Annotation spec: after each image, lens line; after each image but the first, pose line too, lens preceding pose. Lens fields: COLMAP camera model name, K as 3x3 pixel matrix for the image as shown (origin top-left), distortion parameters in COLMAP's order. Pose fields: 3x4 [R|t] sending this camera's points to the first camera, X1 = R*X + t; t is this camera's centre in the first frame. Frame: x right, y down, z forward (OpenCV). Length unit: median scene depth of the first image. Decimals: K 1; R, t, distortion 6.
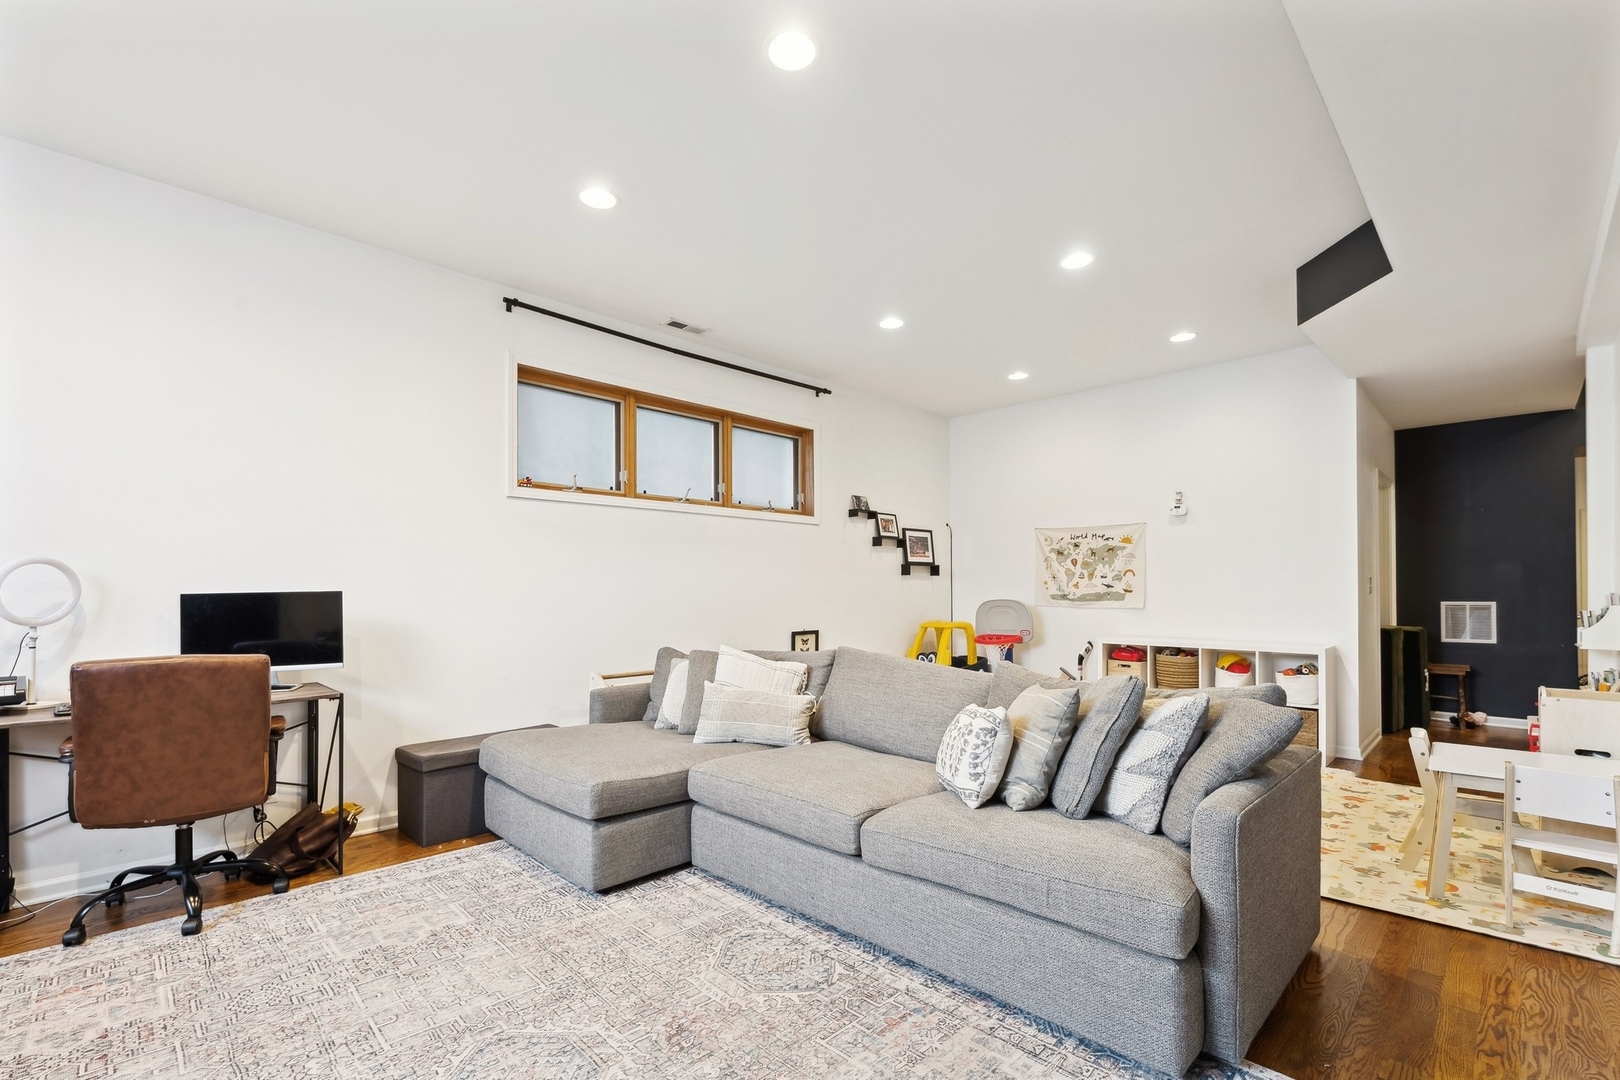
lens RADIAL K [[724.4, 0, 805.6], [0, 724.4, 597.6], [0, 0, 1]] dist [0.003400, -0.000648]
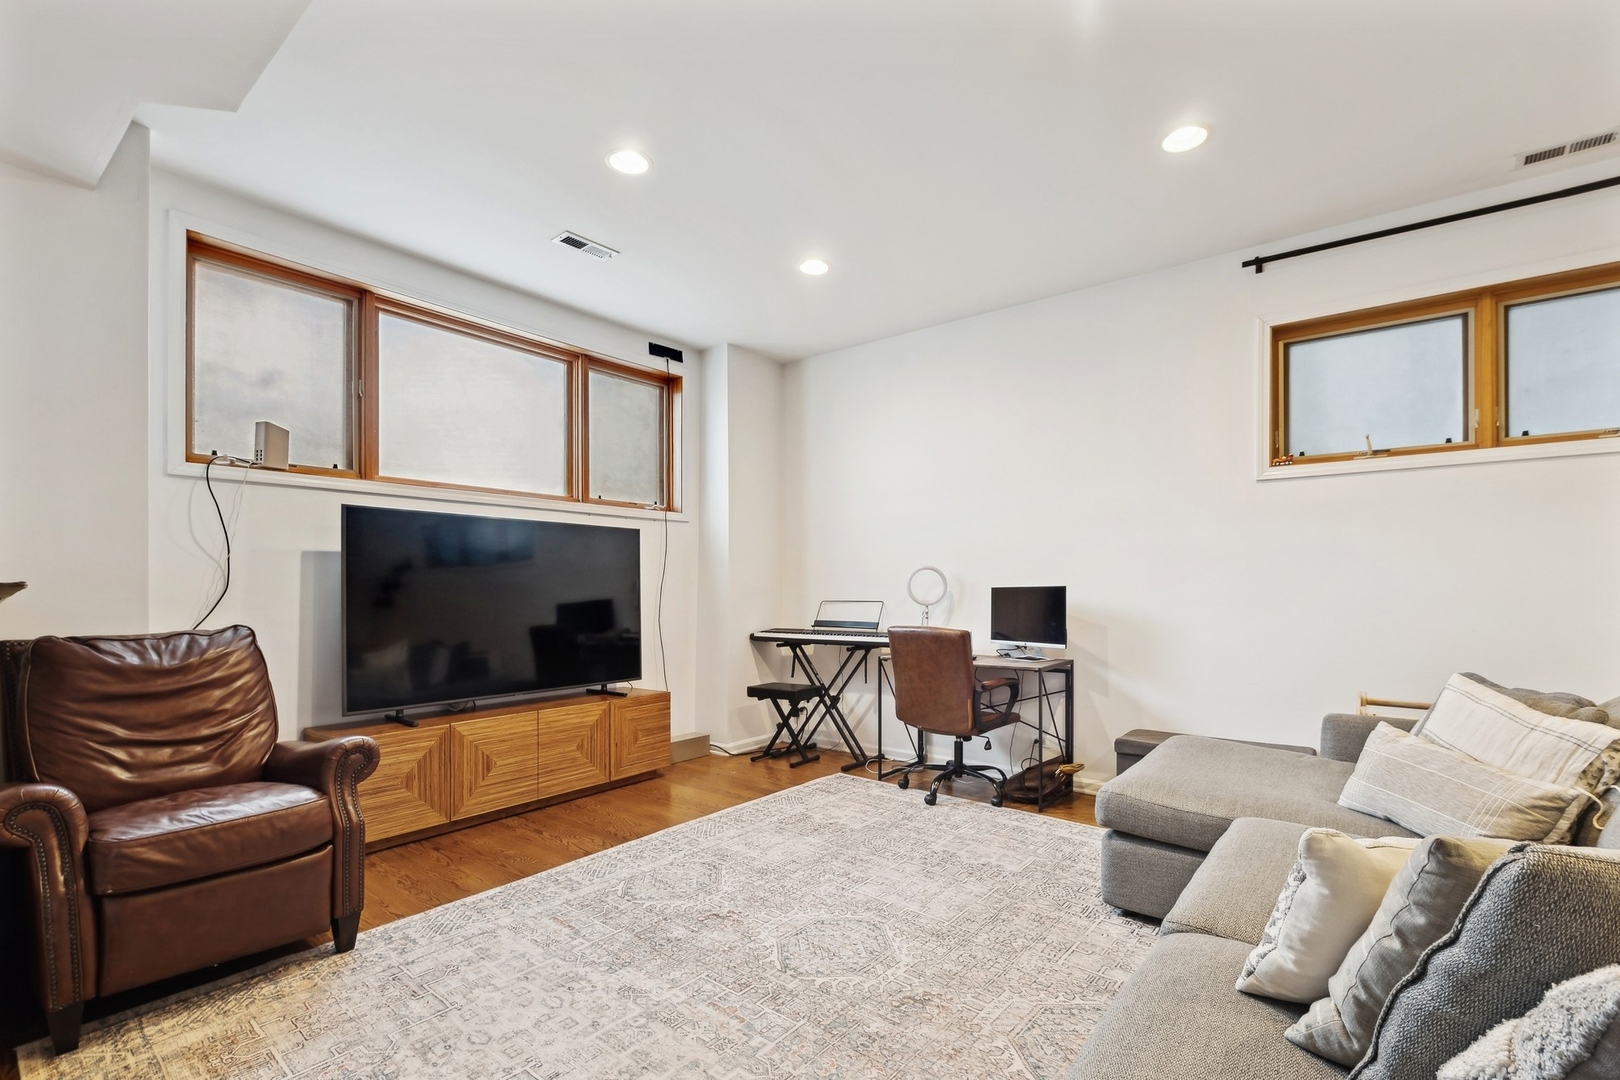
lens RADIAL K [[724.4, 0, 805.6], [0, 724.4, 597.6], [0, 0, 1]] dist [0.003400, -0.000648]
pose [[0.104531, 0.019241, -0.994336, 0.601334], [-0.010284, 0.999780, 0.018265, -0.008803], [0.994469, 0.008316, 0.104705, 0.502497]]
